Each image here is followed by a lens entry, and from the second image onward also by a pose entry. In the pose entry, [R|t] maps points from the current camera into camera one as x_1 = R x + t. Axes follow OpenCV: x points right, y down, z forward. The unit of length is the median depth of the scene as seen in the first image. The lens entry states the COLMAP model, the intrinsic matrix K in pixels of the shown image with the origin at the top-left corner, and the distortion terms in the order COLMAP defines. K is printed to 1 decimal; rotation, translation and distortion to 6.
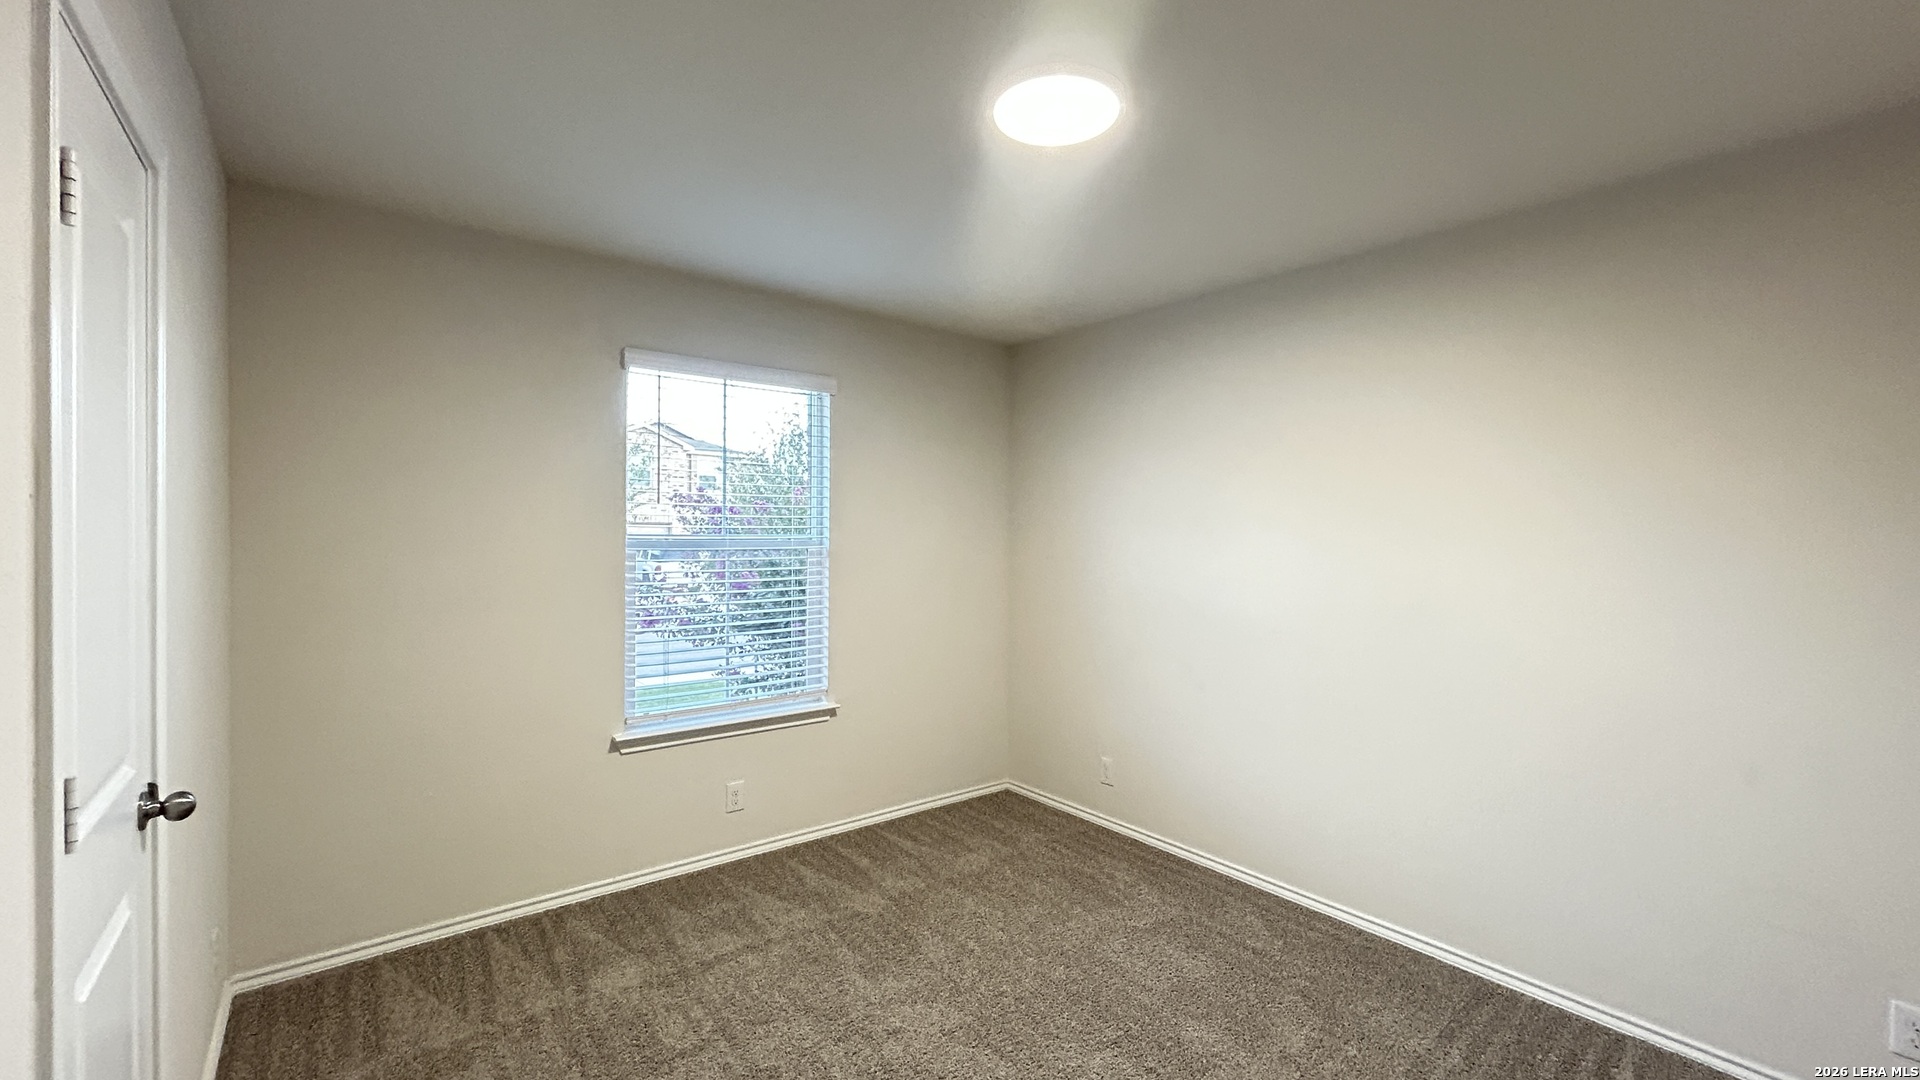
lens RADIAL K [[771.5, 0, 958.7], [0, 771.5, 537.6], [0, 0, 1]] dist [-0.001860, 0.002236]
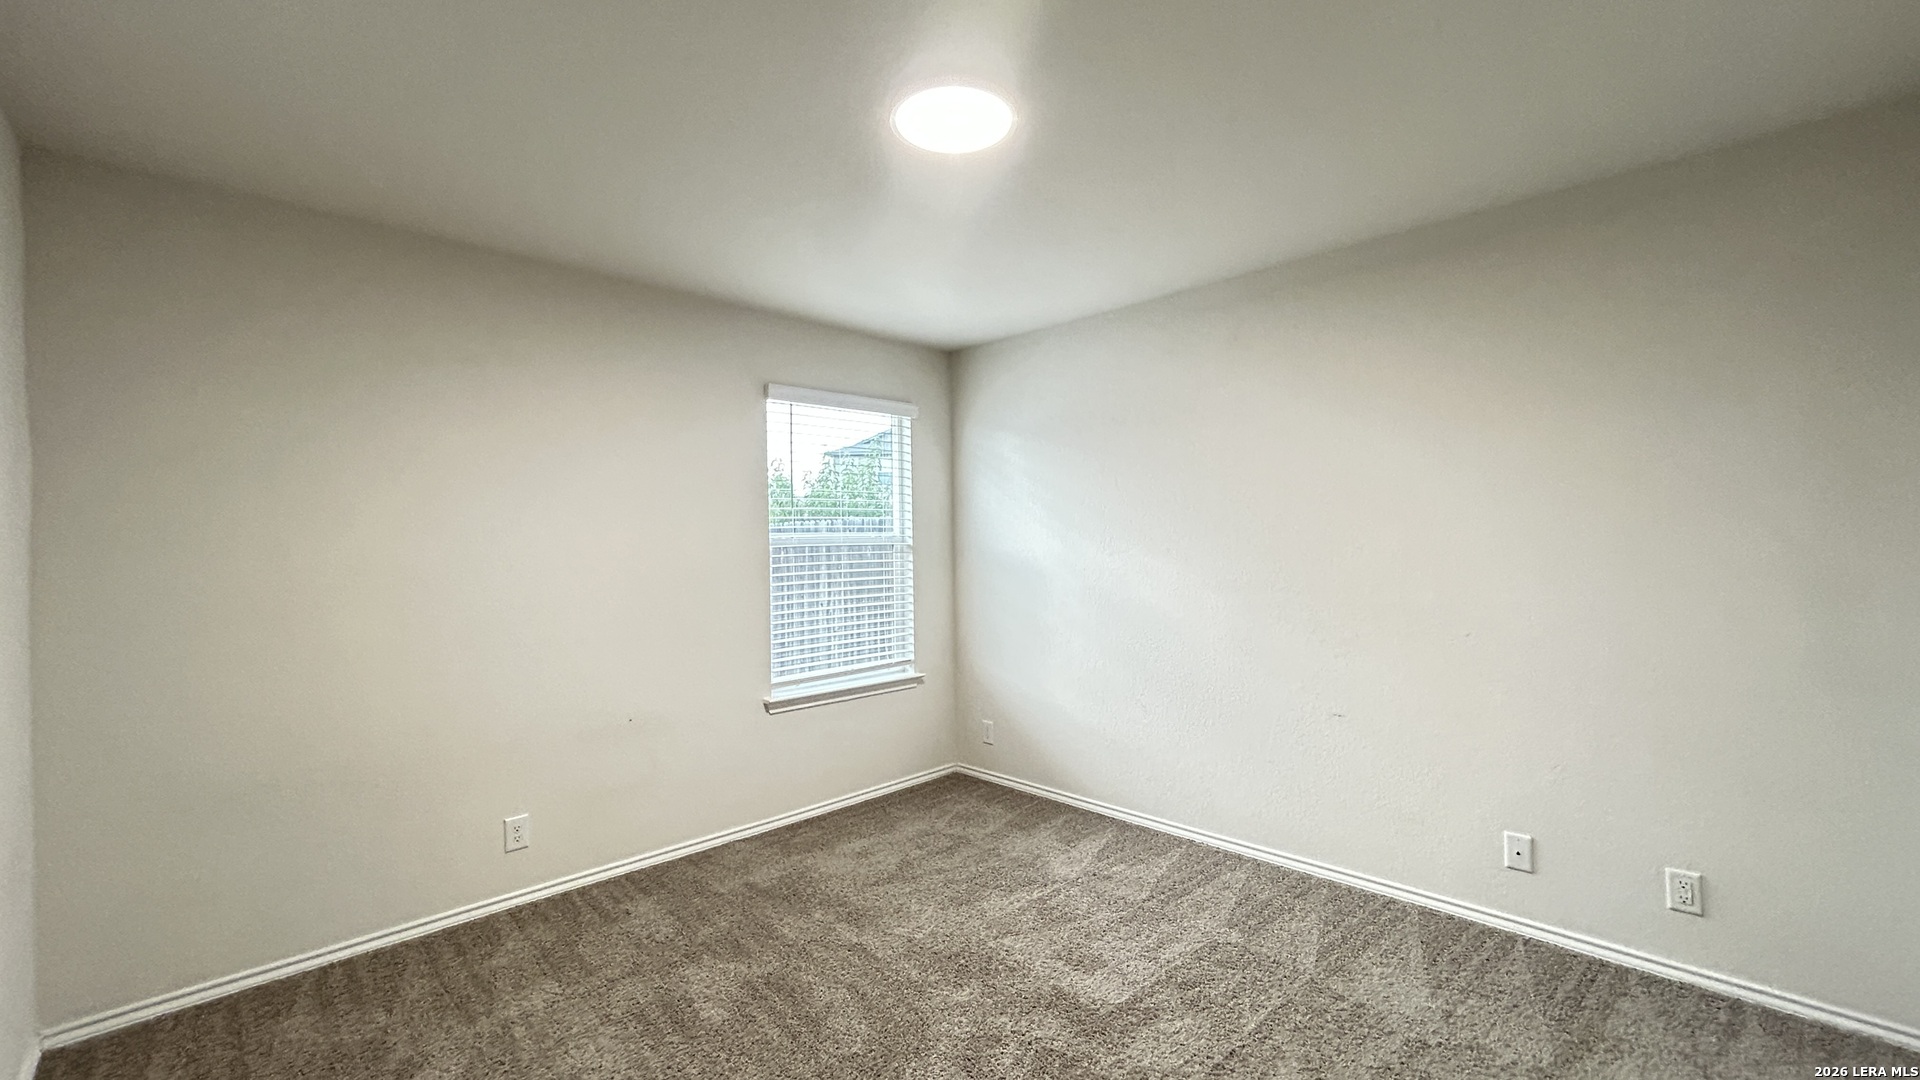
lens RADIAL K [[771.5, 0, 963.6], [0, 771.5, 513.6], [0, 0, 1]] dist [-0.001860, 0.002236]
pose [[0.990114, 0.008987, 0.139979, -0.251716], [-0.005138, 0.999599, -0.027836, -0.002786], [-0.140173, 0.026842, 0.989763, -0.213399]]
